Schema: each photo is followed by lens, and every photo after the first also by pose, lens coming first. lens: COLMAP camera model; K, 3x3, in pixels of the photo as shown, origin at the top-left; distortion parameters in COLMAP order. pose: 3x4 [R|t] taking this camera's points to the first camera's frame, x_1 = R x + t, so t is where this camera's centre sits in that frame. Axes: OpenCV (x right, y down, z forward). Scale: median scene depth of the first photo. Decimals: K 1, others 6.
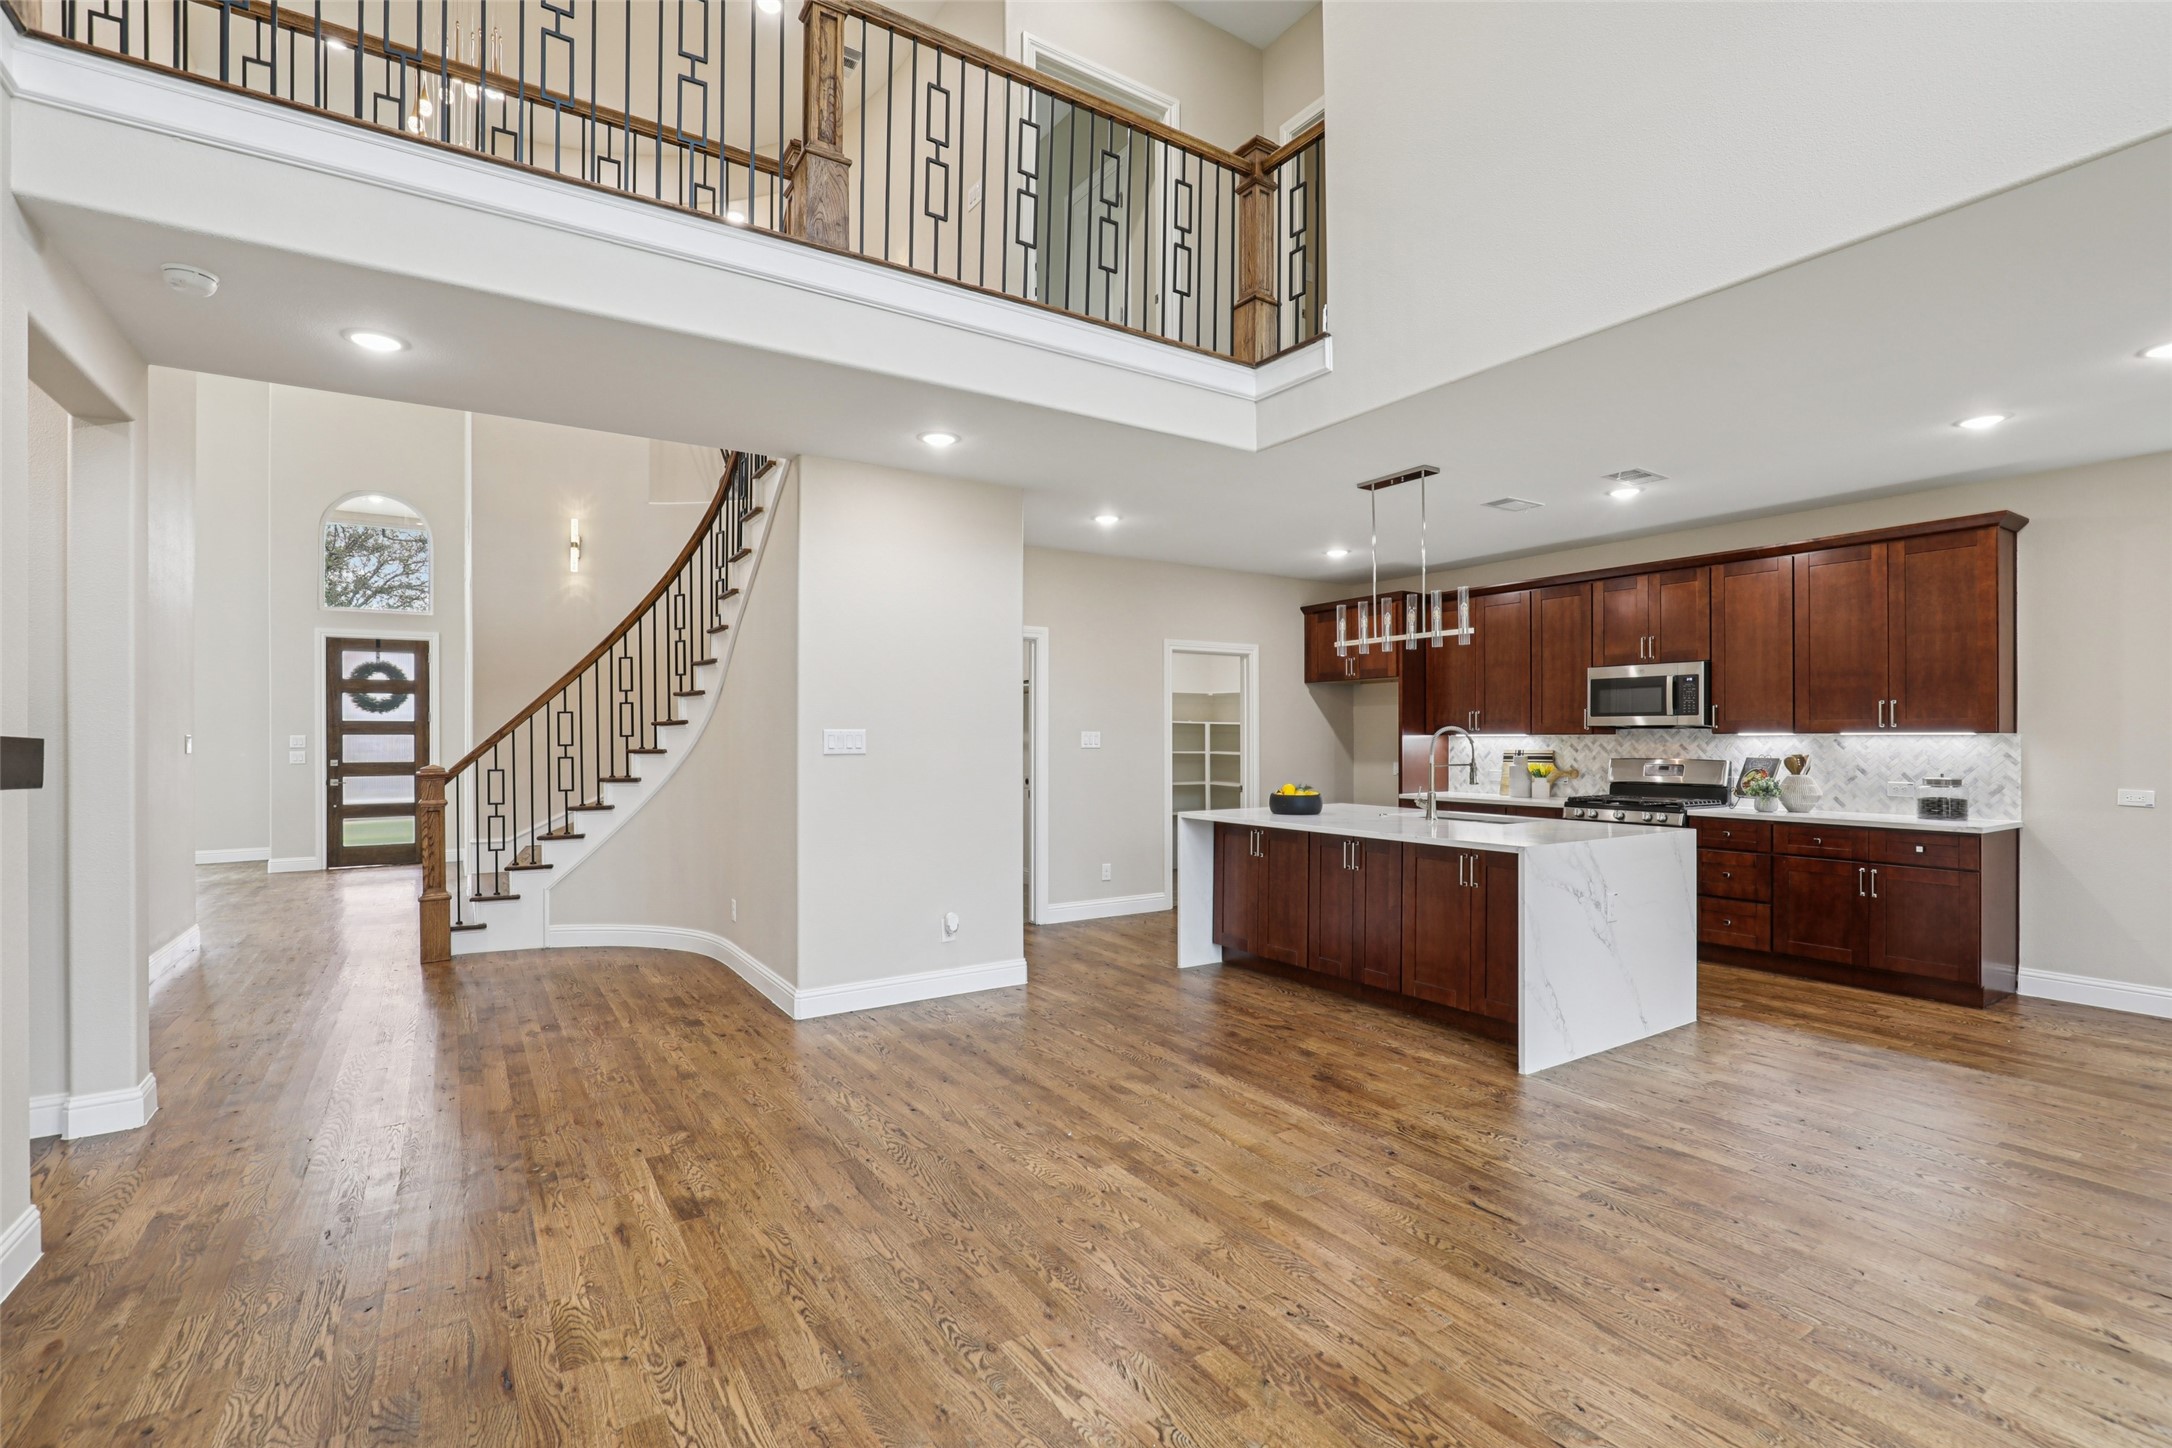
lens RADIAL K [[987.9, 0, 1087.7], [0, 987.9, 735.4], [0, 0, 1]] dist [-0.018564, 0.005006]
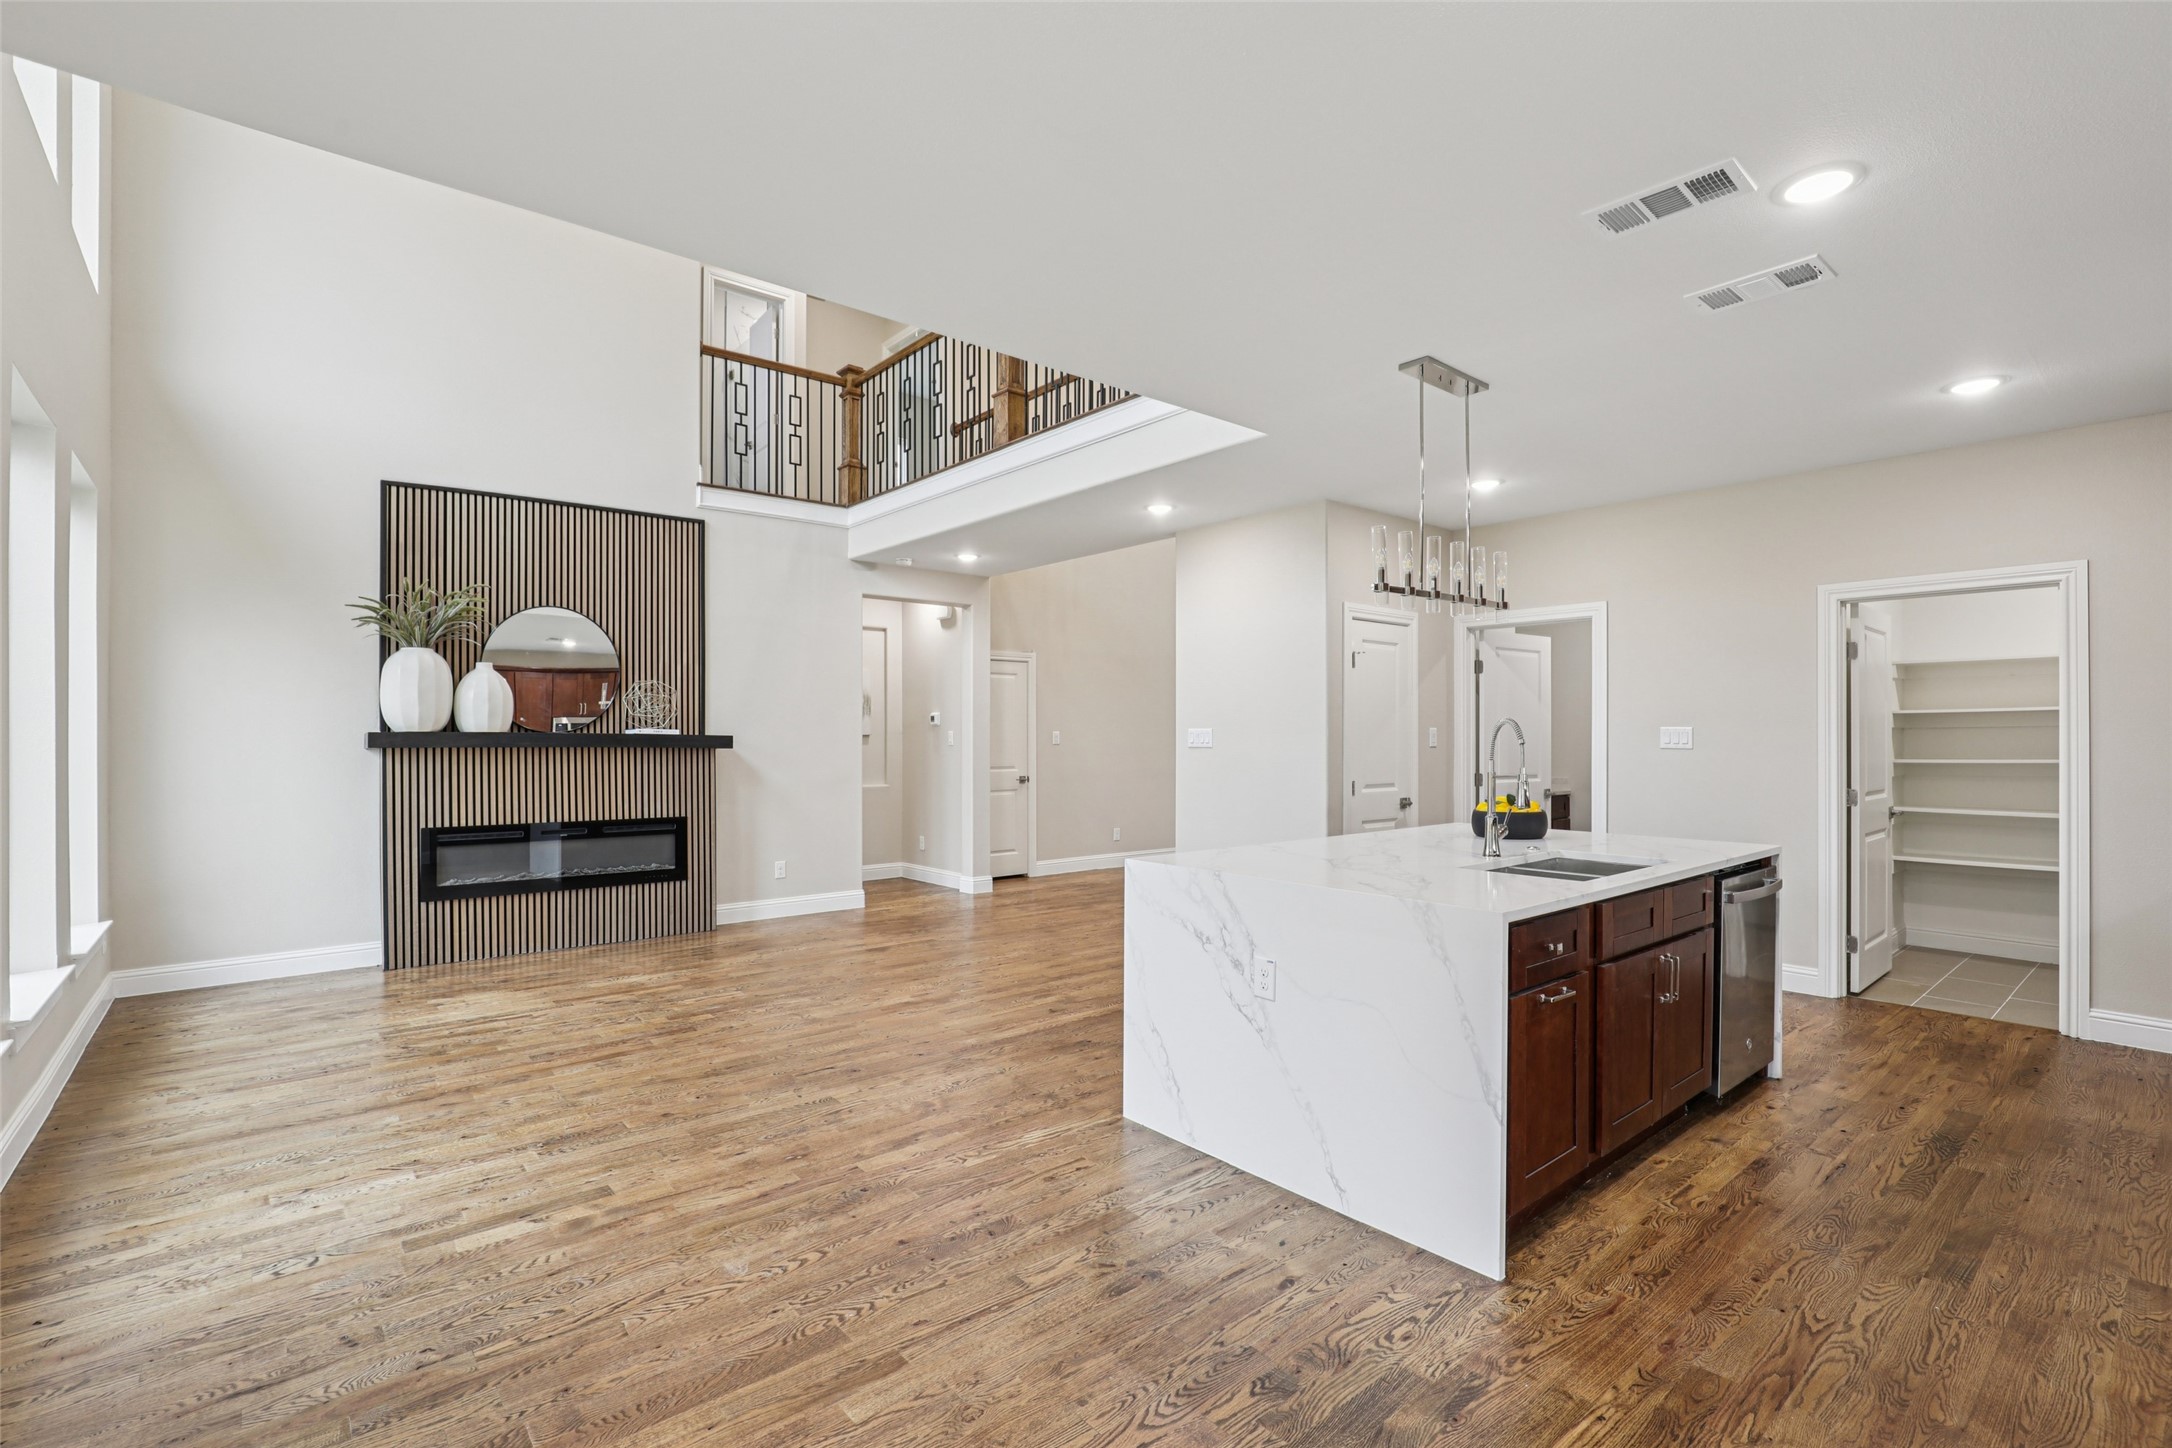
lens RADIAL K [[987.9, 0, 1092.1], [0, 987.9, 733.1], [0, 0, 1]] dist [-0.018564, 0.005006]
pose [[0.125878, -0.001590, -0.992044, 1.003998], [0.002158, 0.999997, -0.001329, 0.000972], [0.992043, -0.001974, 0.125881, 0.652784]]
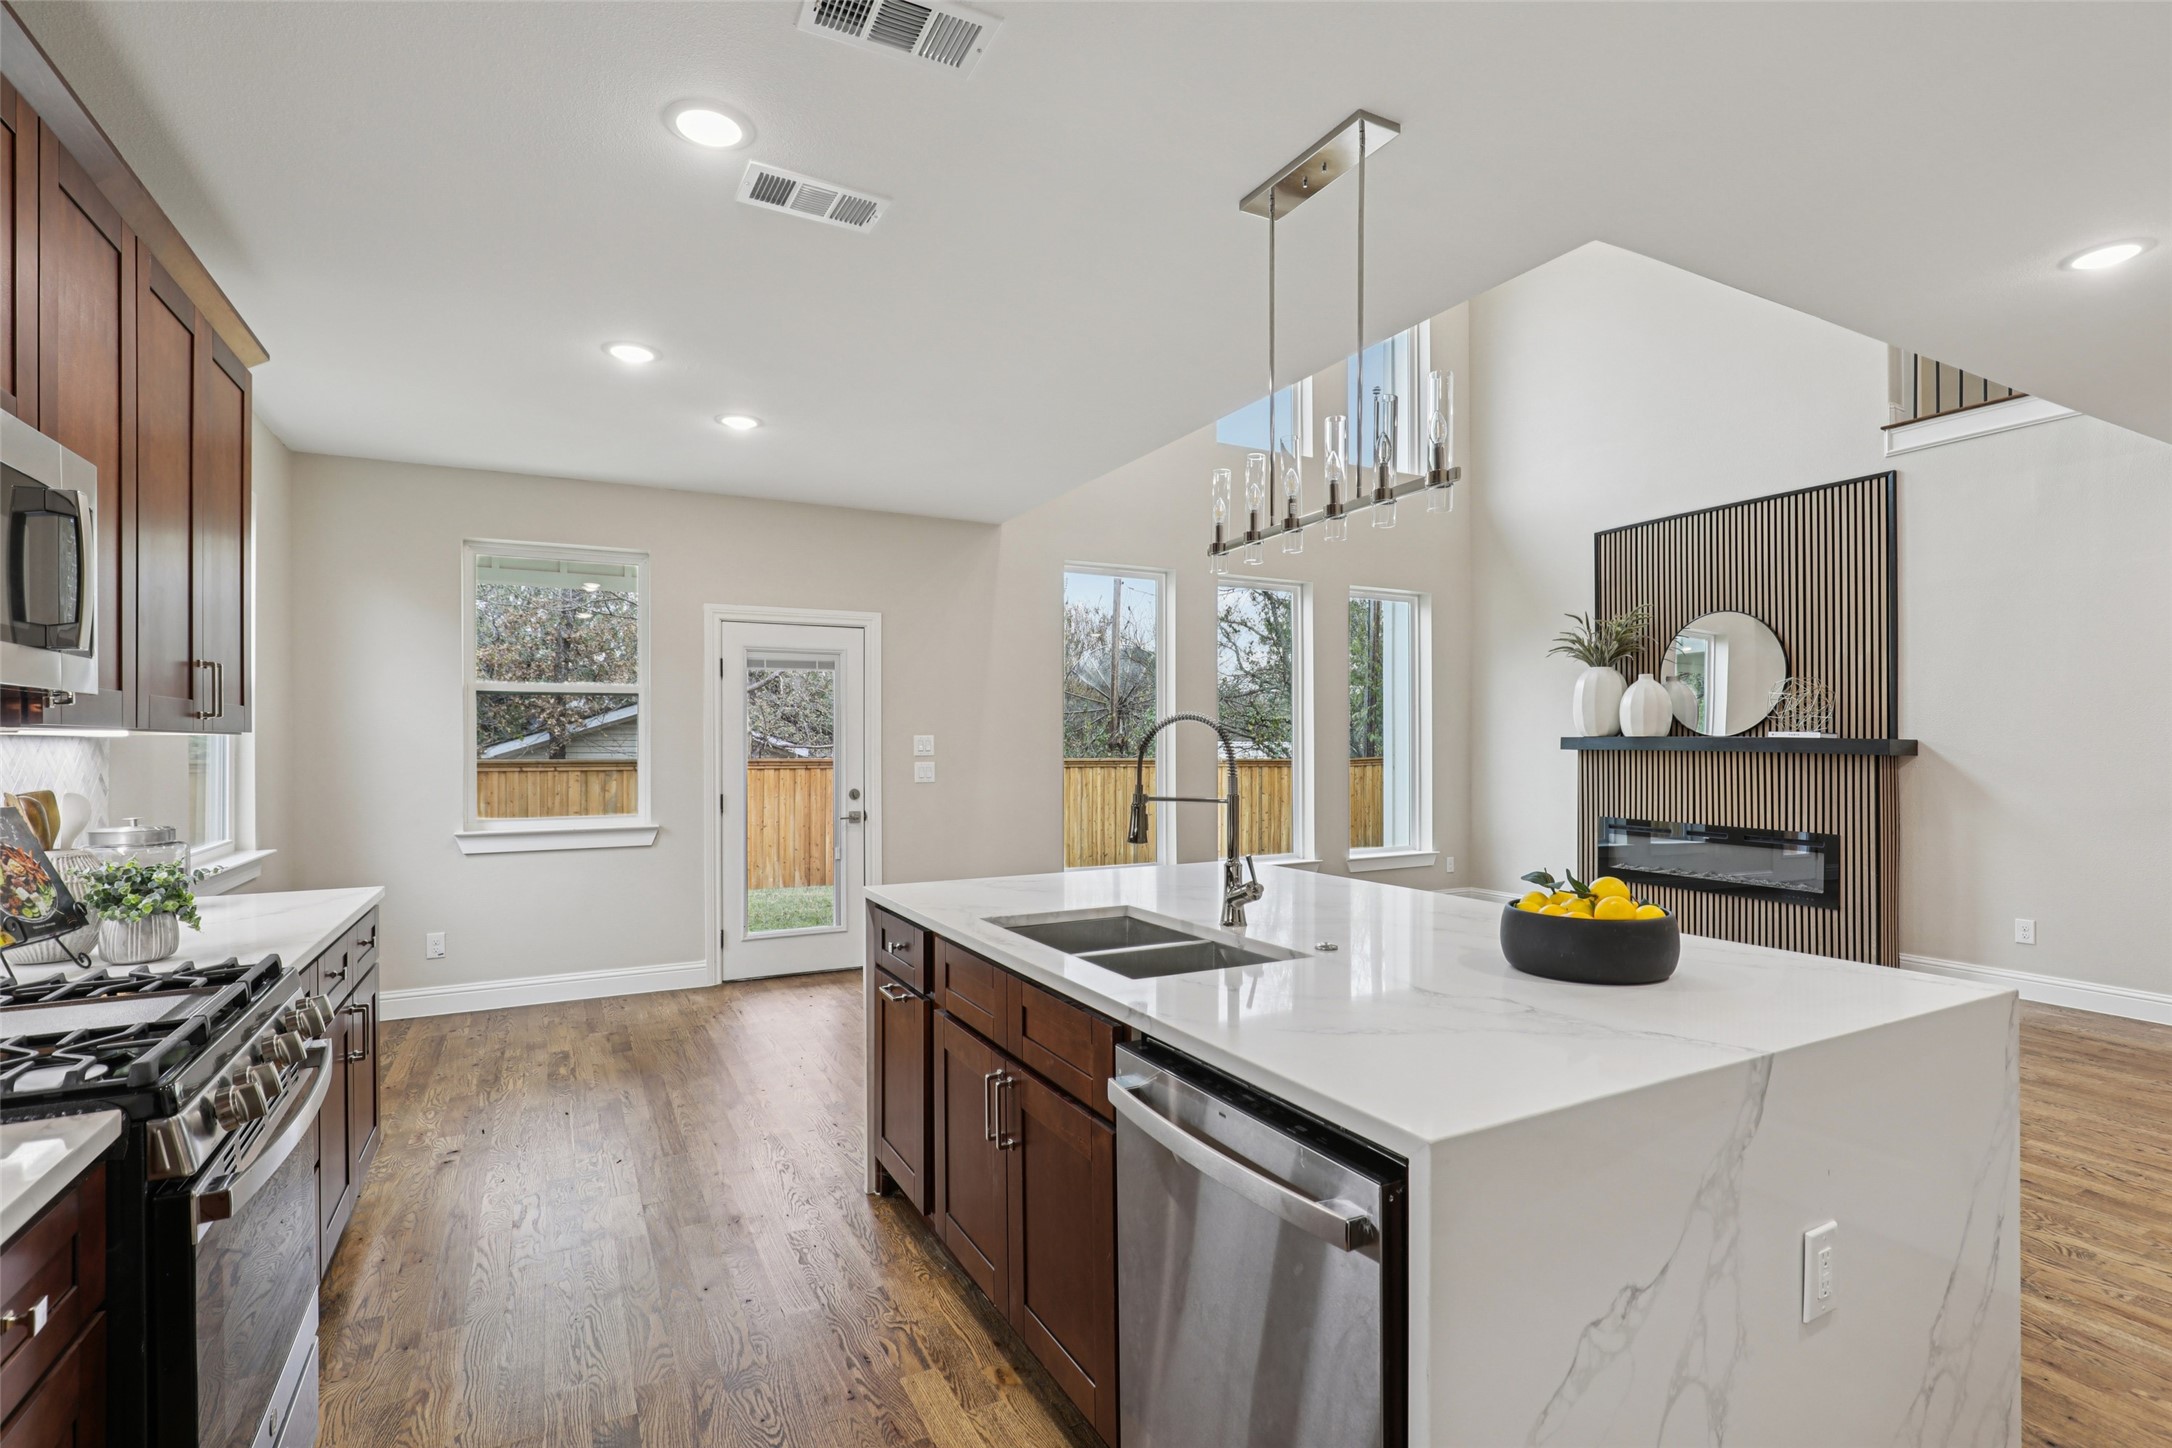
lens RADIAL K [[1028.6, 0, 1095.3], [0, 1028.6, 738.3], [0, 0, 1]] dist [-0.004937, -0.000998]
pose [[-0.996372, 0.002617, 0.085060, 0.376955], [0.002272, 0.999989, -0.004149, 0.003238], [-0.085070, -0.003941, -0.996367, 1.490752]]
